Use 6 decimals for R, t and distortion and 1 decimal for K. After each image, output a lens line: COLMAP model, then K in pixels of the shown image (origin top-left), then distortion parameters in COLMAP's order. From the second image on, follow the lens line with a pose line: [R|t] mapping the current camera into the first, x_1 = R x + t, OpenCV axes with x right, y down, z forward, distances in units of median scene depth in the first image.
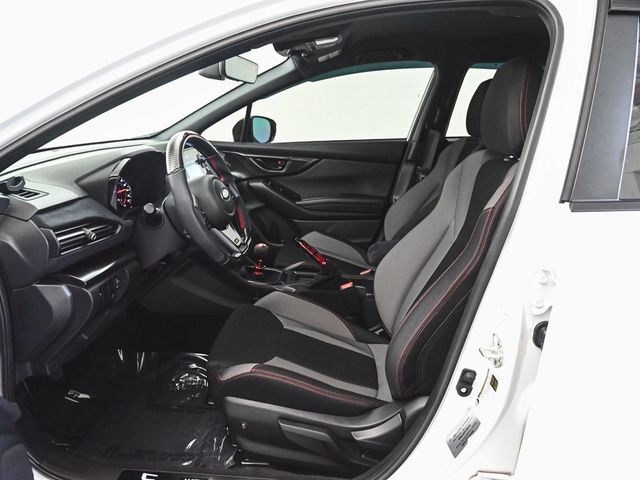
lens RADIAL K [[466.7, 0, 320.0], [0, 466.7, 240.0], [0, 0, 1]] dist [-0.038984, 0.008105]
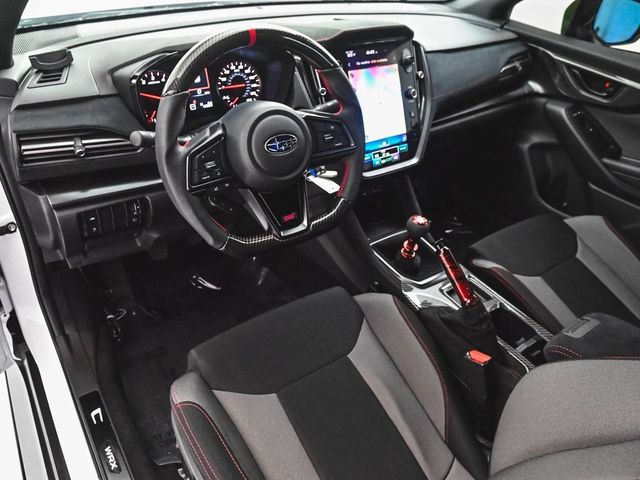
lens RADIAL K [[466.7, 0, 320.0], [0, 466.7, 240.0], [0, 0, 1]] dist [-0.038984, 0.008105]
pose [[0.619312, 0.485334, -0.617173, 0.142112], [-0.273226, 0.870153, 0.410100, -0.135182], [0.736070, -0.085352, 0.671502, 0.324964]]
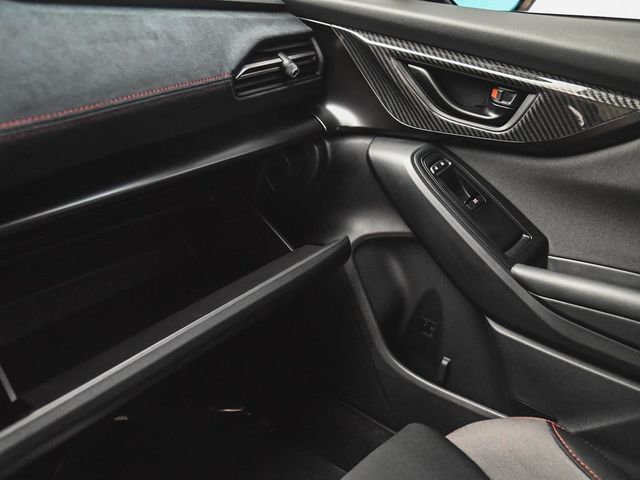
lens RADIAL K [[517.0, 0, 320.0], [0, 517.0, 240.0], [0, 0, 1]] dist [-0.105305, 0.001353]
pose [[0.821033, 0.308651, -0.480249, -0.012535], [-0.244140, 0.950270, 0.193347, -0.123506], [0.516043, -0.041496, 0.855557, 0.728619]]
